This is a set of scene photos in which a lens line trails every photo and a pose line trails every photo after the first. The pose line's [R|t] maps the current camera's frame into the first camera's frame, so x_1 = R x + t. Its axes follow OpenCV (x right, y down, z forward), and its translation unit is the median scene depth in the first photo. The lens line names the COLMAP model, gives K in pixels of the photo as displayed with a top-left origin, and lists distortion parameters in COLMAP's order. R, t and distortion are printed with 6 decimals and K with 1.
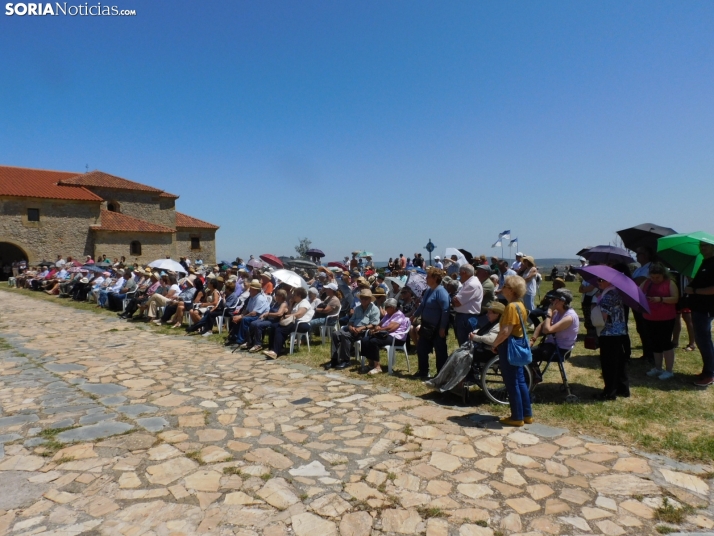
lens RADIAL K [[509.1, 0, 355.0], [0, 509.1, 269.5], [0, 0, 1]] dist [0.009387, -0.003747]
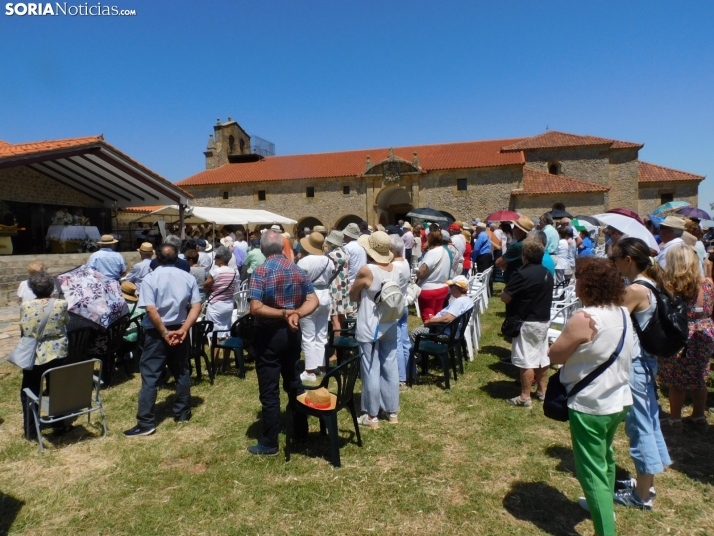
lens RADIAL K [[509.1, 0, 357.6], [0, 509.1, 269.1], [0, 0, 1]] dist [0.009387, -0.003747]
pose [[0.478750, 0.066224, -0.875450, 0.199993], [0.001910, 0.997070, 0.076468, -0.009173], [0.877949, -0.038281, 0.477221, 0.238259]]
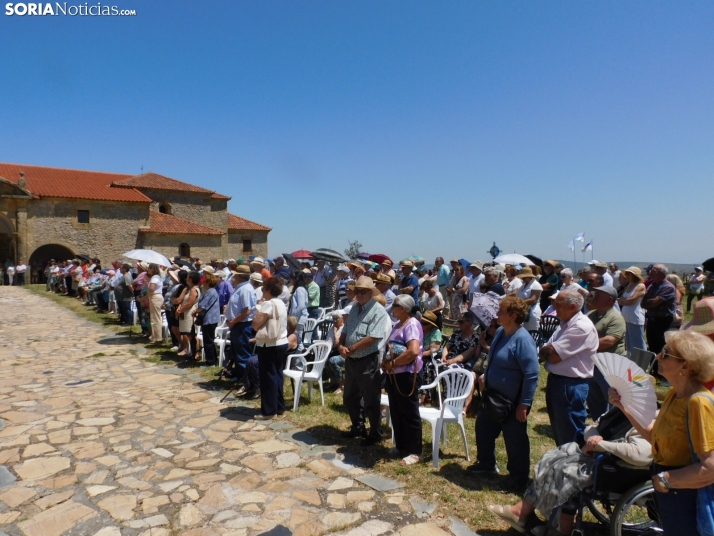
lens RADIAL K [[509.1, 0, 357.2], [0, 509.1, 265.8], [0, 0, 1]] dist [0.009387, -0.003747]
pose [[0.993622, 0.008395, -0.112447, 0.007720], [-0.009667, 0.999895, -0.010773, -0.005413], [0.112345, 0.011792, 0.993599, 0.068332]]
